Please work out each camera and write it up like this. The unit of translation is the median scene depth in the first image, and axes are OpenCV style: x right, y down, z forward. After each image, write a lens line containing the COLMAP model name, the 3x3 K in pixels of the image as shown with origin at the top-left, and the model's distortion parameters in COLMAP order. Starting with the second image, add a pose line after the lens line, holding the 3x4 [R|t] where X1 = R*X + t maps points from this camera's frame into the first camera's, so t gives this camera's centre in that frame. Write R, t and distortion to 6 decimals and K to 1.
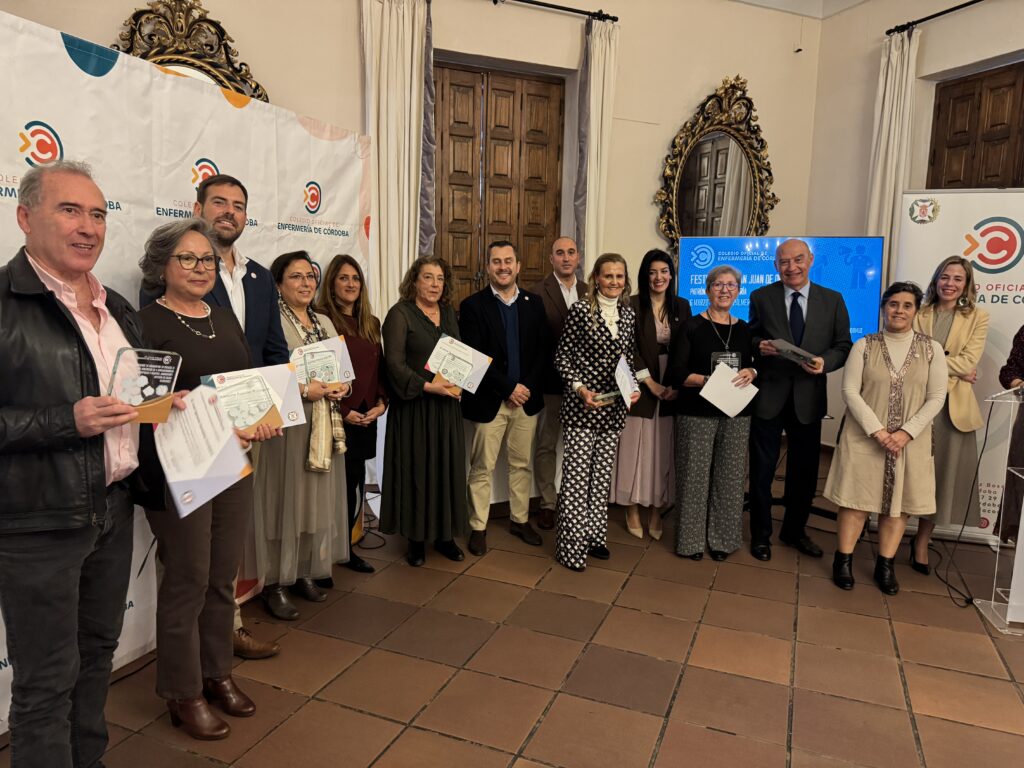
lens RADIAL K [[728.5, 0, 515.3], [0, 728.5, 388.4], [0, 0, 1]] dist [0.016232, -0.017995]
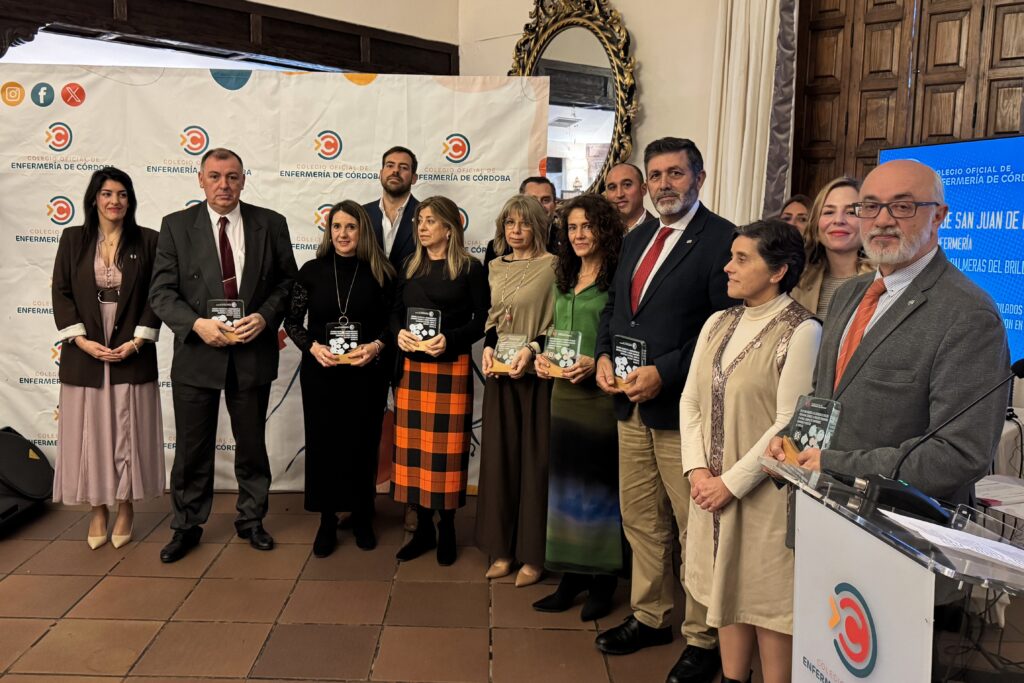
lens RADIAL K [[888.3, 0, 484.3], [0, 888.3, 302.3], [0, 0, 1]] dist [0.146608, -0.247218]
pose [[0.376001, 0.078057, -0.923326, 0.727777], [-0.142708, 0.989435, 0.025532, -0.055243], [0.915564, 0.122166, 0.383168, 0.414610]]
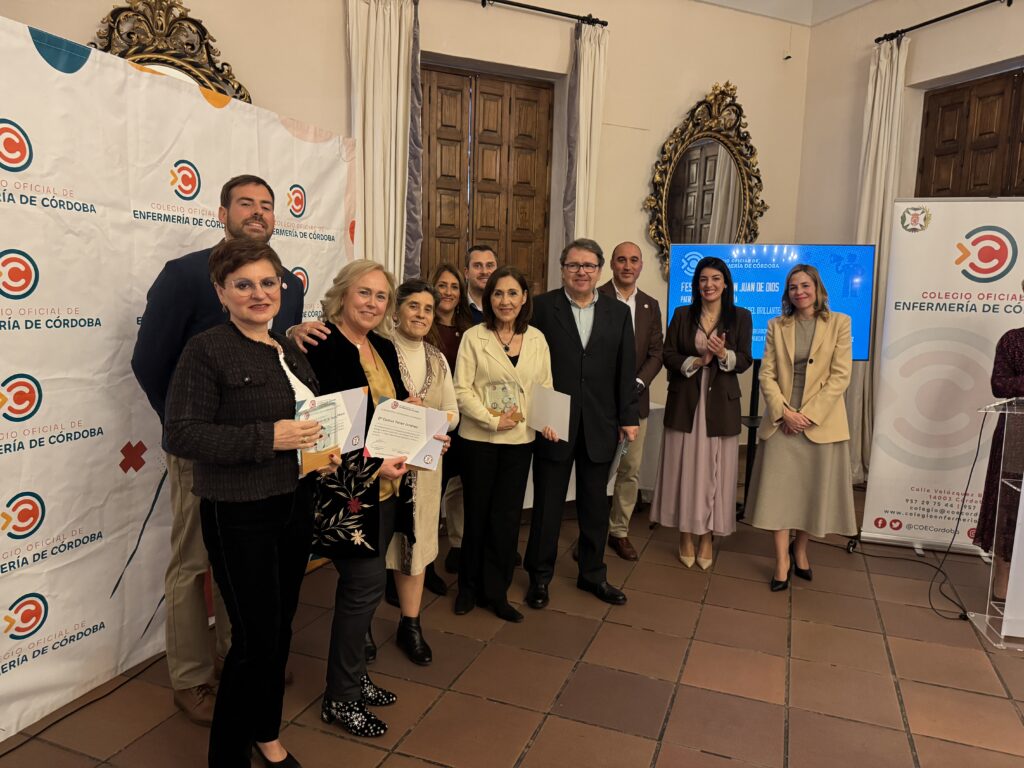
lens RADIAL K [[729.8, 0, 517.7], [0, 729.8, 386.8], [0, 0, 1]] dist [0.013352, -0.013495]
pose [[0.999774, 0.002454, 0.021118, -0.001362], [-0.002282, 0.999964, -0.008133, -0.005183], [-0.021137, 0.008083, 0.999744, 0.017032]]
